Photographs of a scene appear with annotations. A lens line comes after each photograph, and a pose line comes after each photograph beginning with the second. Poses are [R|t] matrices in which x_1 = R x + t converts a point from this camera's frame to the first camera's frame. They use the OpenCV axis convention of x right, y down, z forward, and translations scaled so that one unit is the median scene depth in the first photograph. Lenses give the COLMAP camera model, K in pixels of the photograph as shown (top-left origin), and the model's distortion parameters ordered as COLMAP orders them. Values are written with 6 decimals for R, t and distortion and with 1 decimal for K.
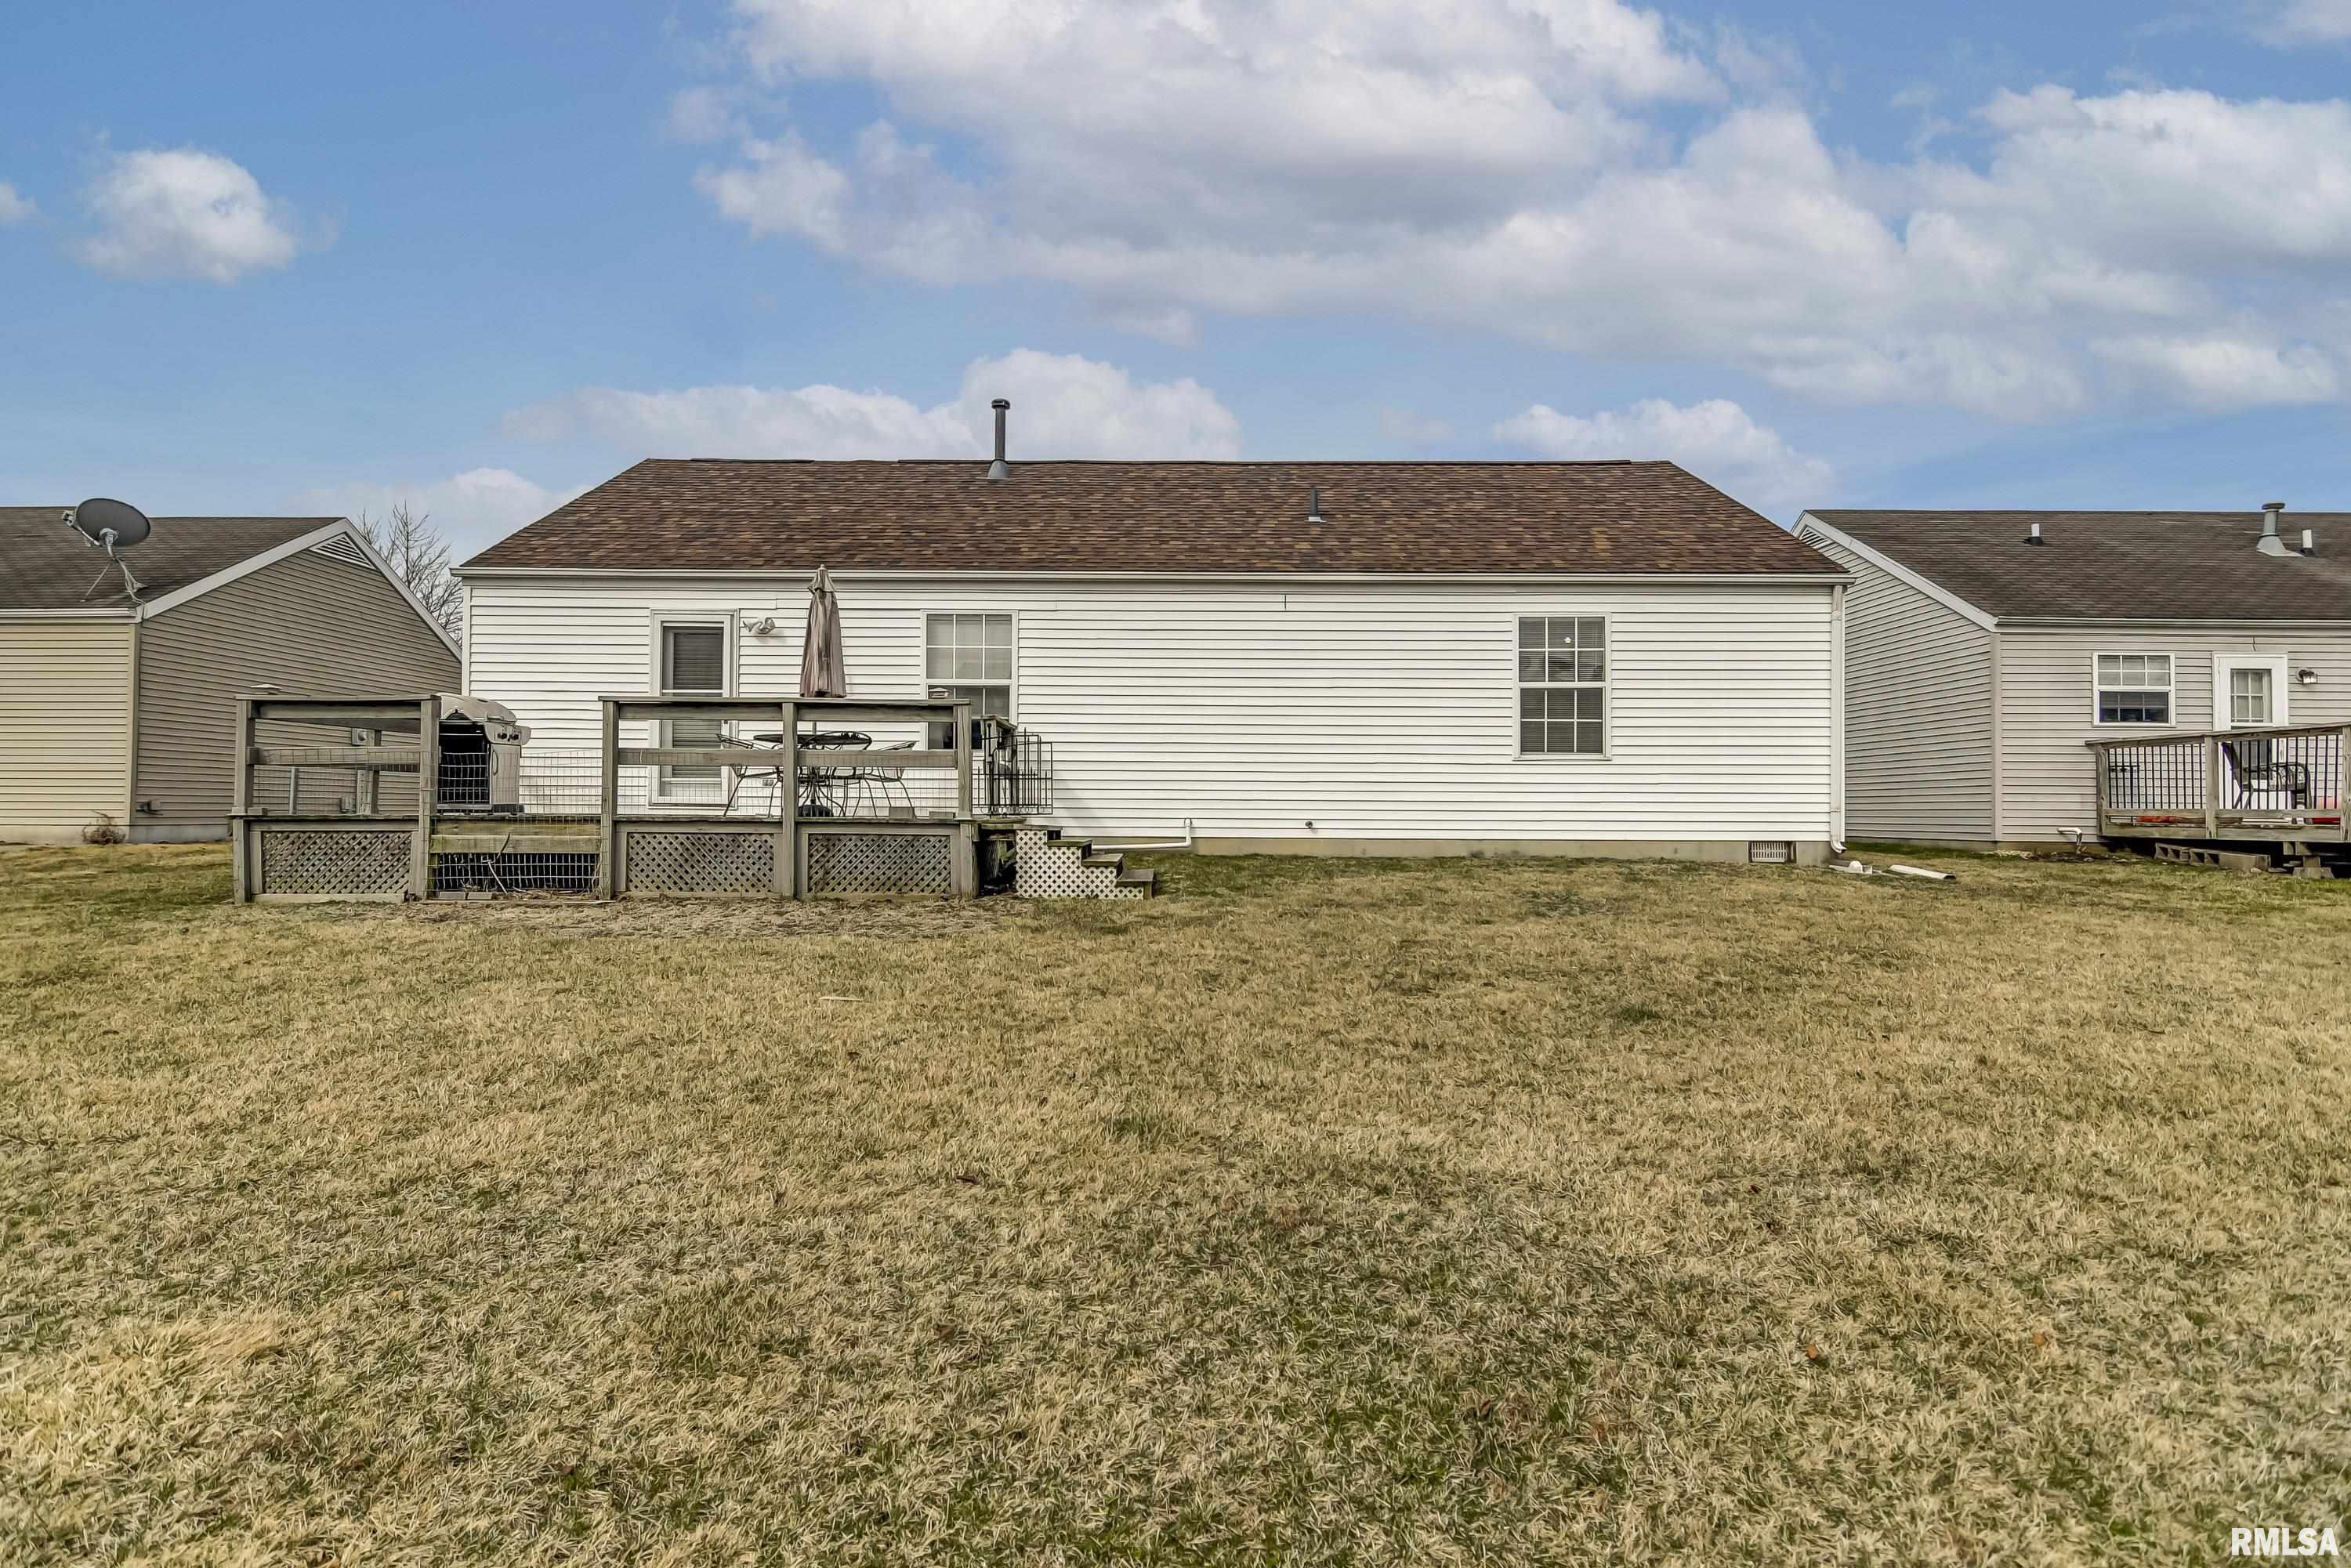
lens RADIAL K [[1125.6, 0, 1159.7], [0, 1125.6, 793.6], [0, 0, 1]] dist [0.015021, -0.012894]
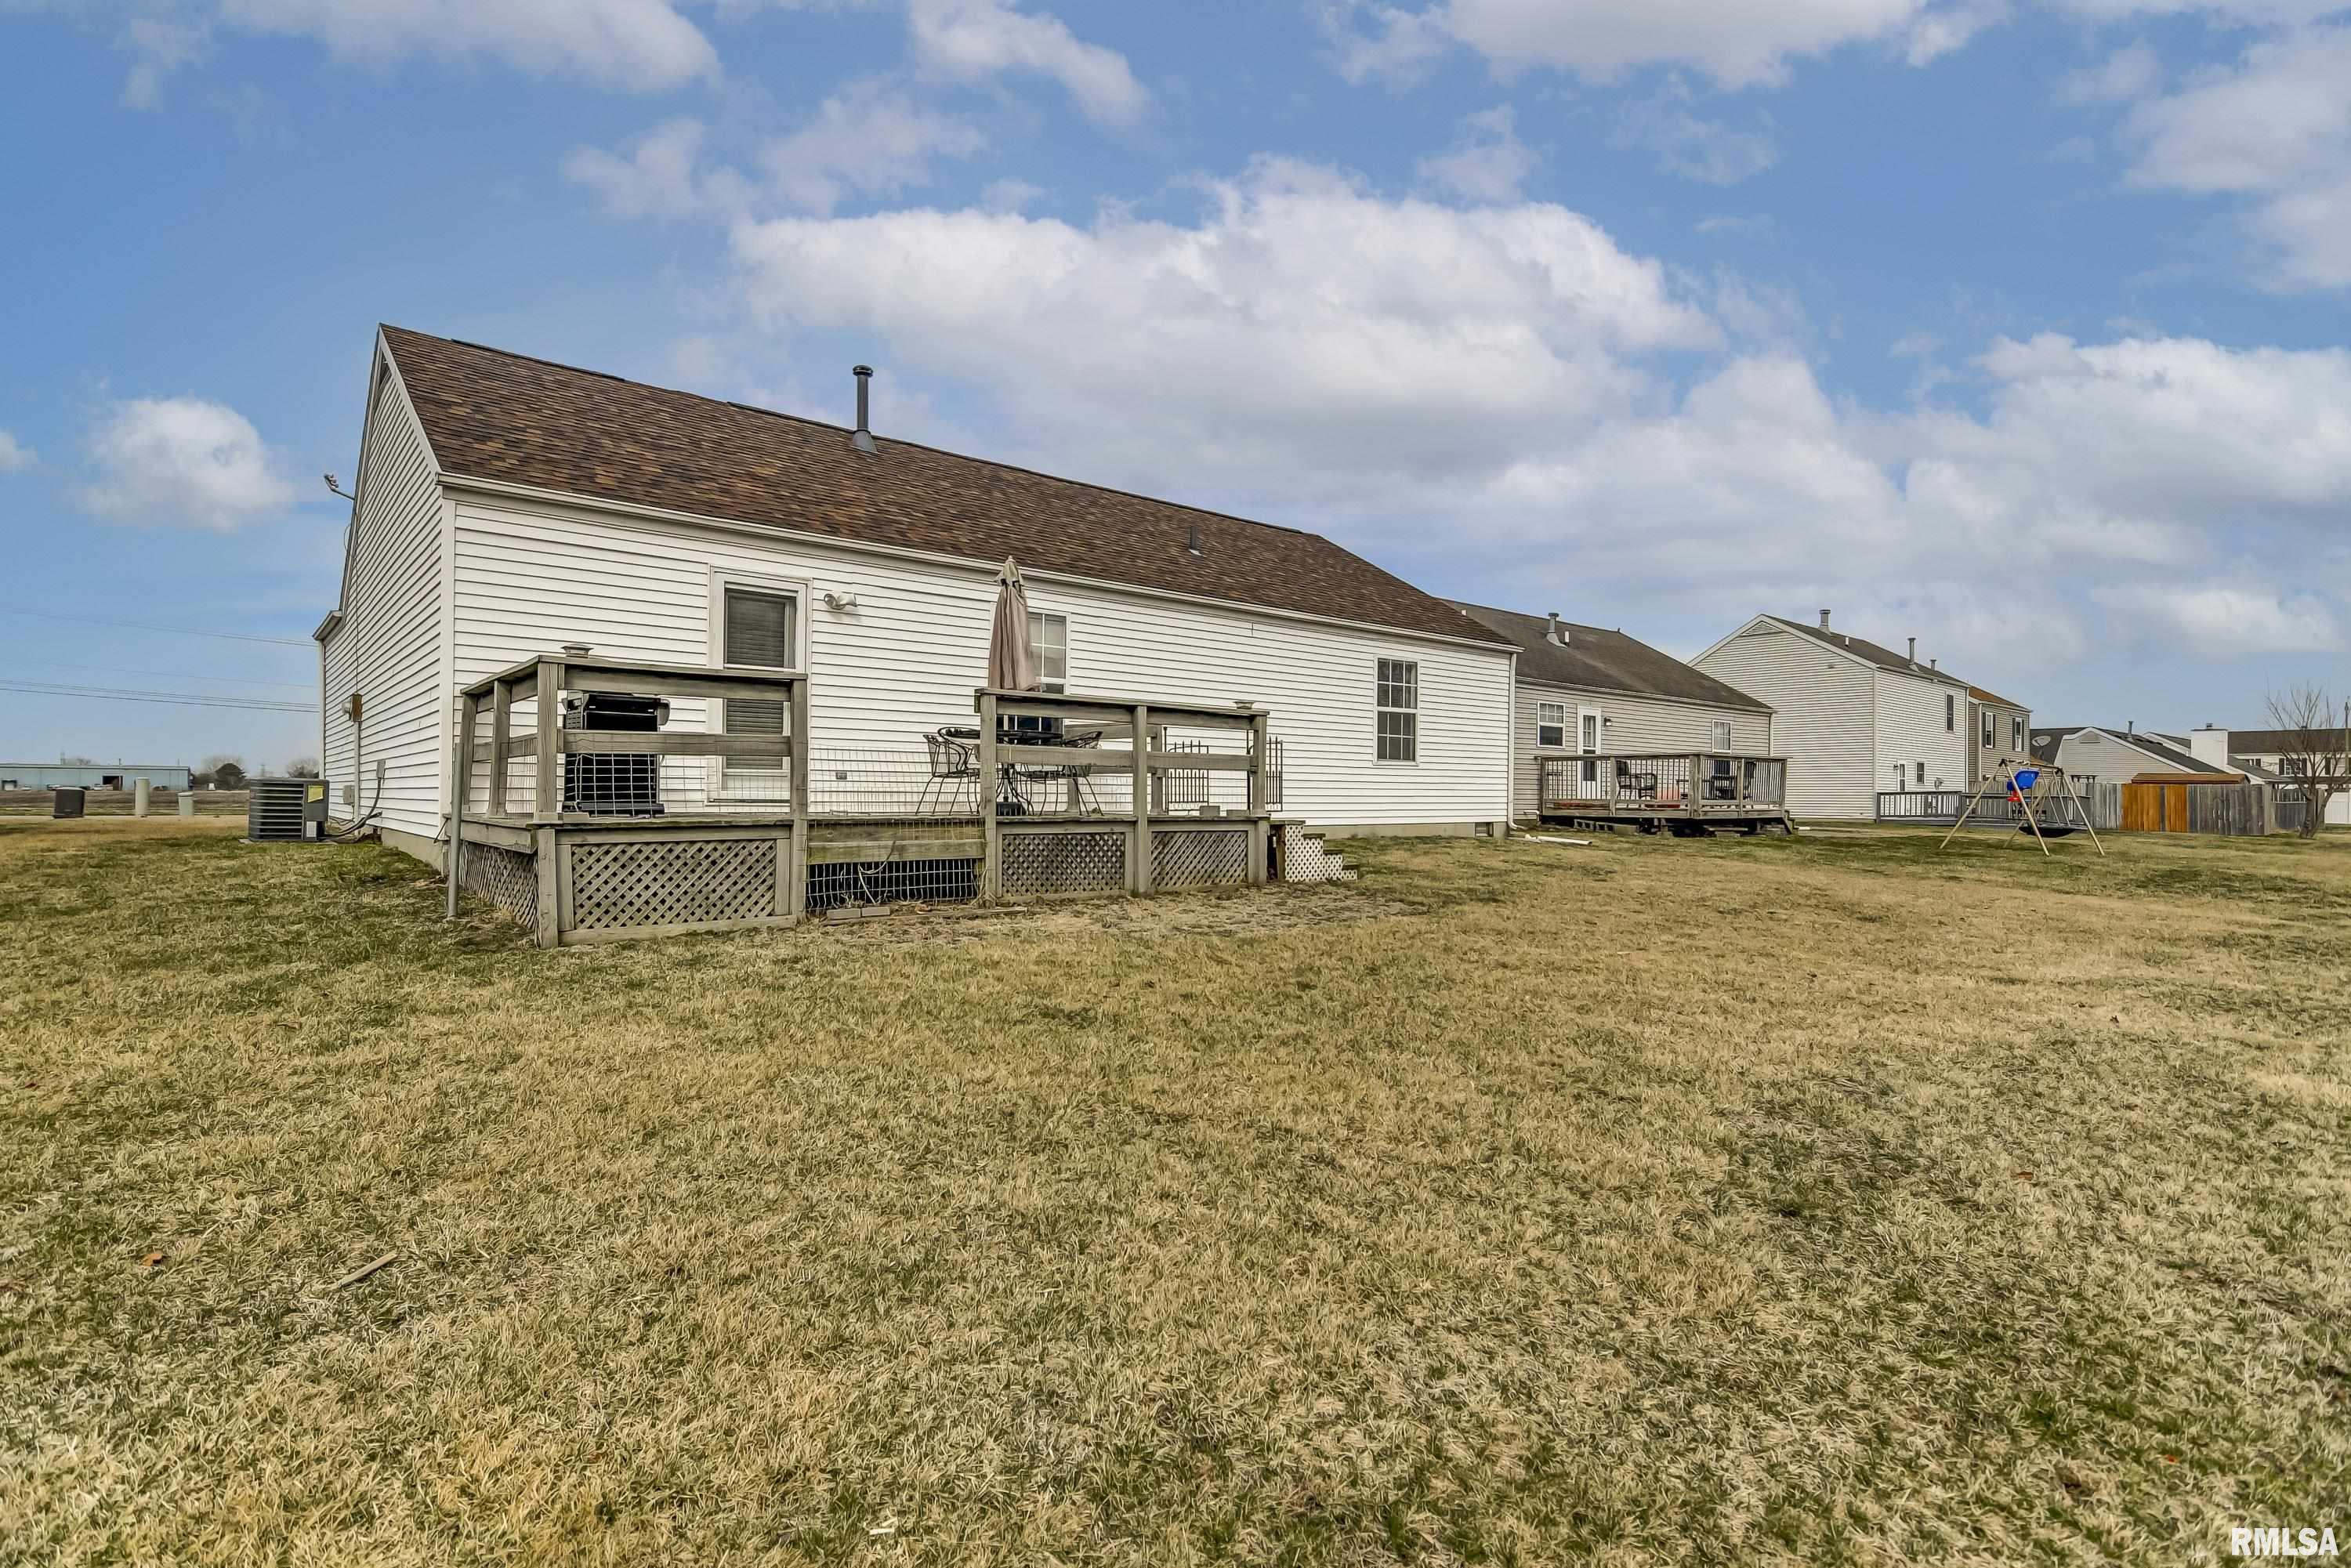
lens RADIAL K [[1125.6, 0, 1159.7], [0, 1125.6, 793.6], [0, 0, 1]] dist [0.015021, -0.012894]
pose [[0.758395, -0.000217, 0.651795, -0.746763], [-0.011686, 0.999835, 0.013930, -0.011144], [-0.651691, -0.018181, 0.758267, 0.153632]]
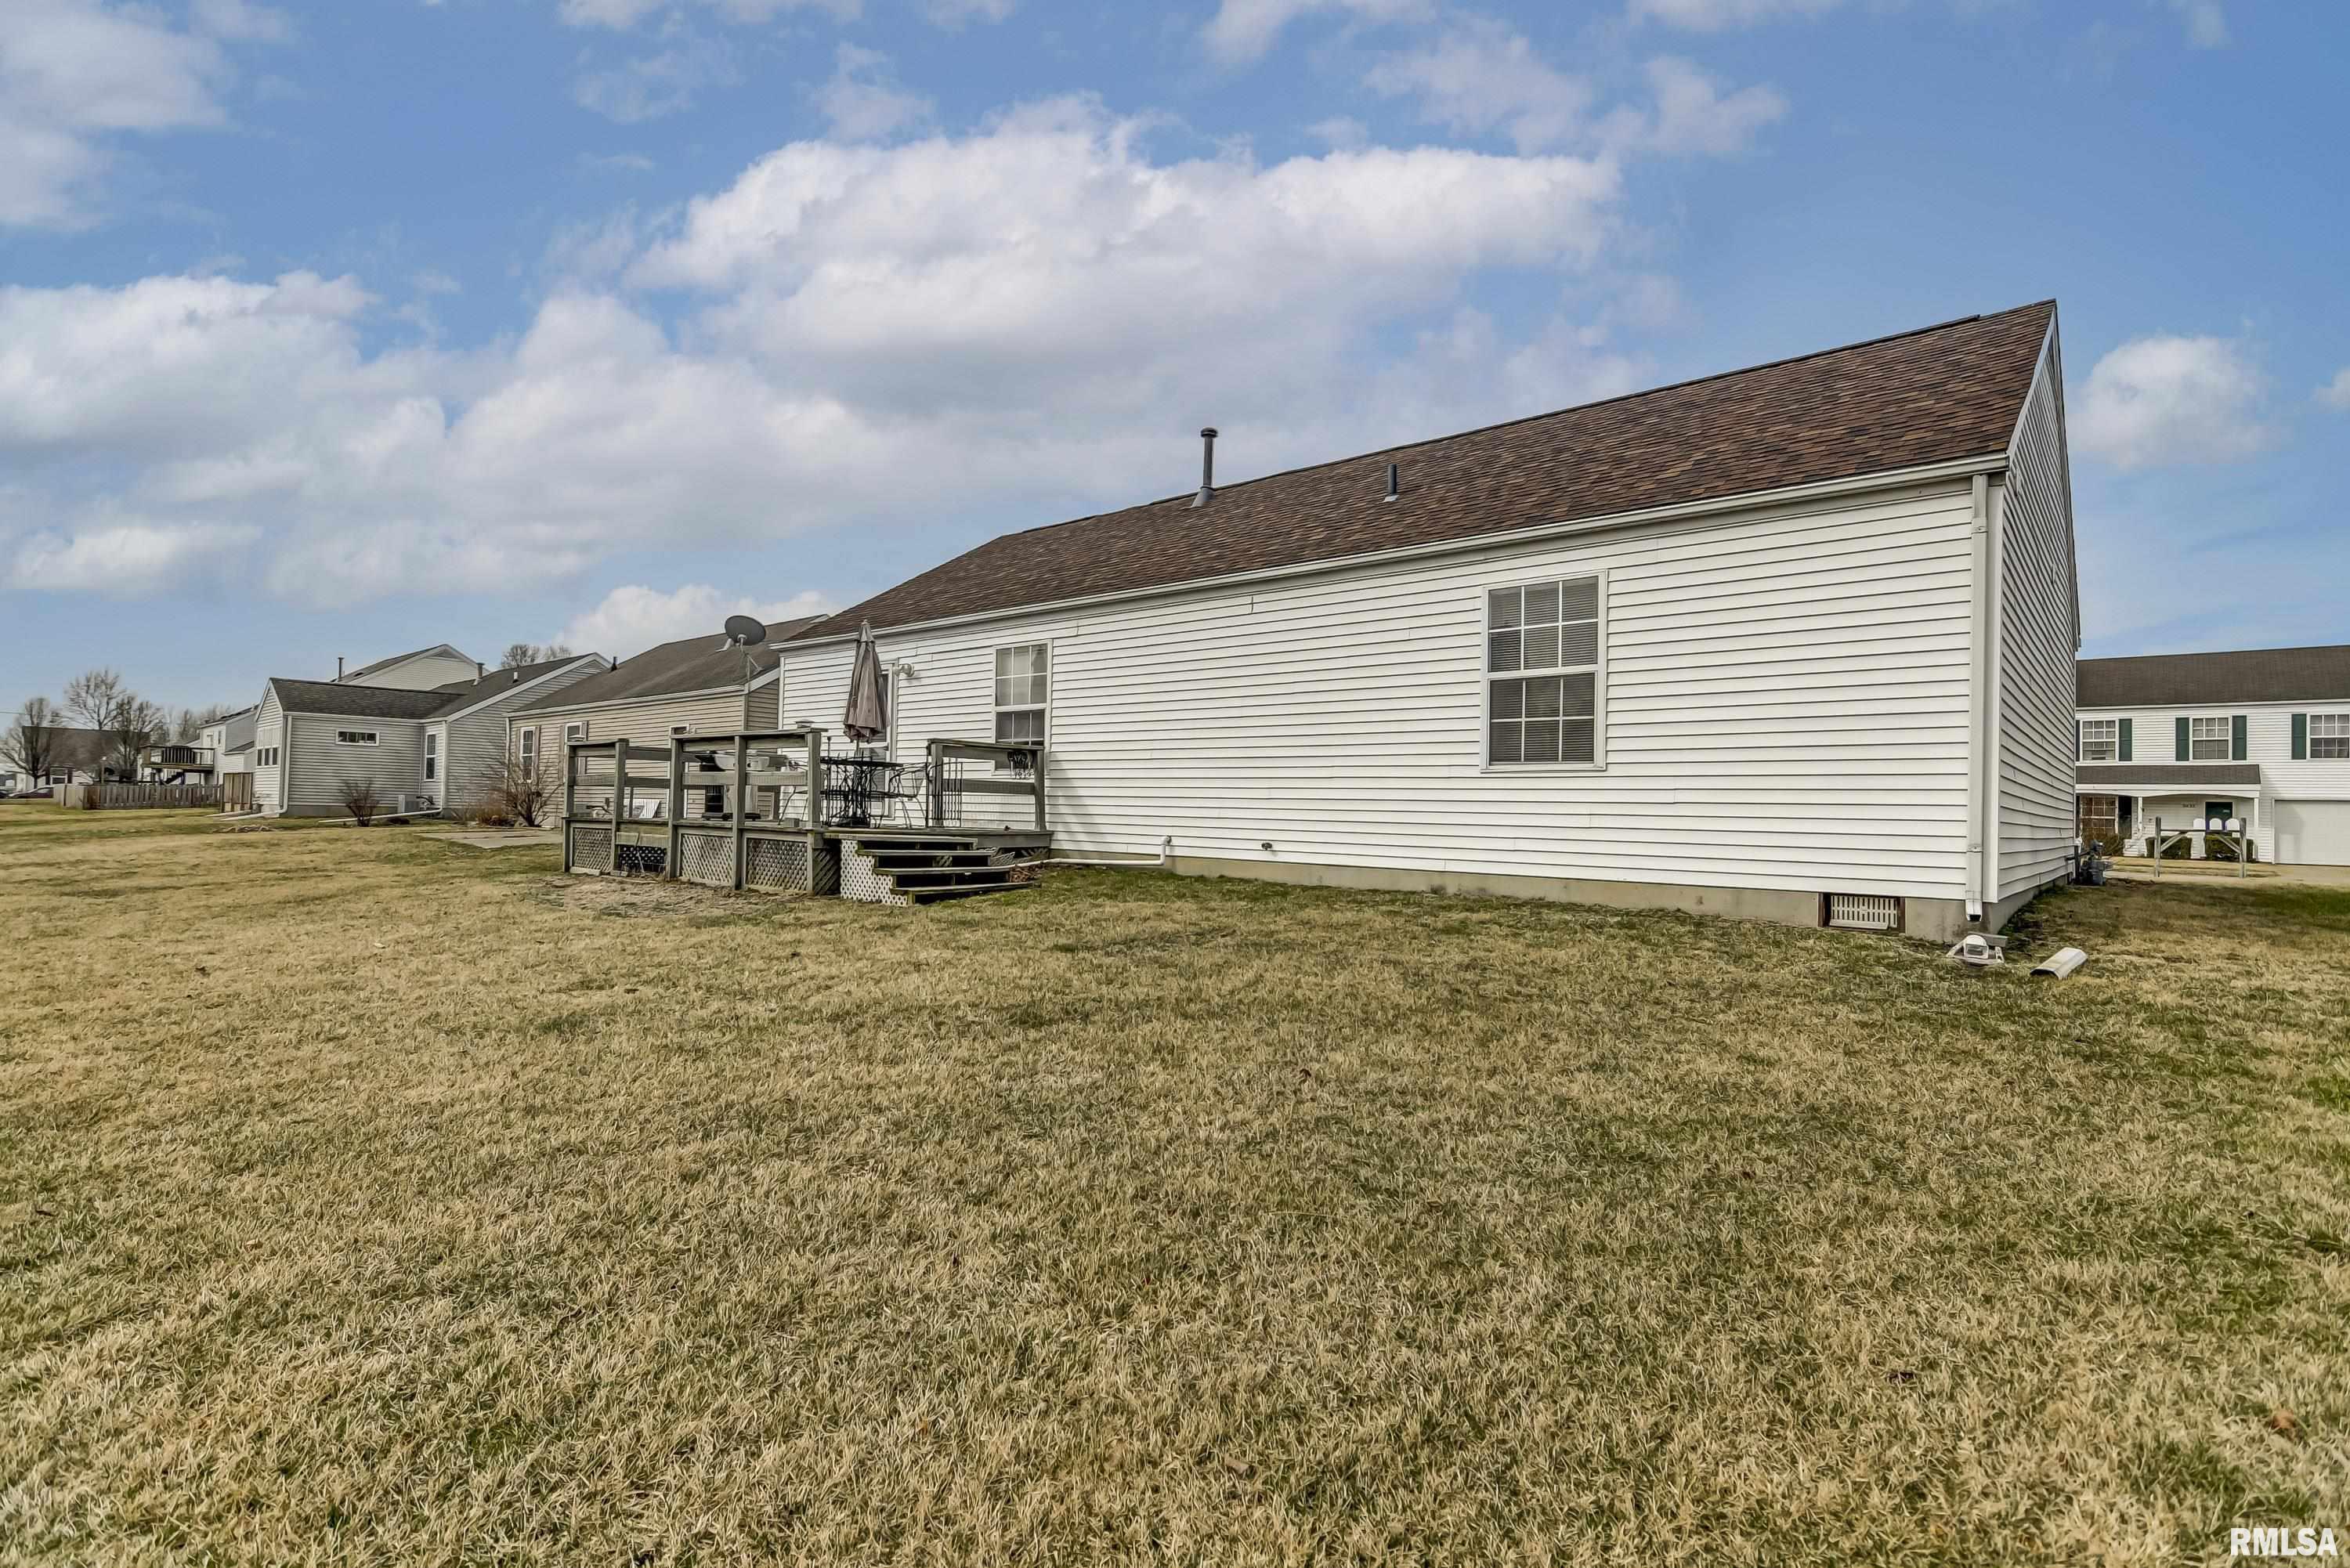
lens RADIAL K [[1125.1, 0, 1159.2], [0, 1125.1, 793.6], [0, 0, 1]] dist [0.015021, -0.012894]
pose [[0.754344, 0.000185, -0.656479, 0.660582], [-0.010813, 0.999868, -0.012144, -0.002778], [0.656390, 0.016260, 0.754246, 0.259396]]
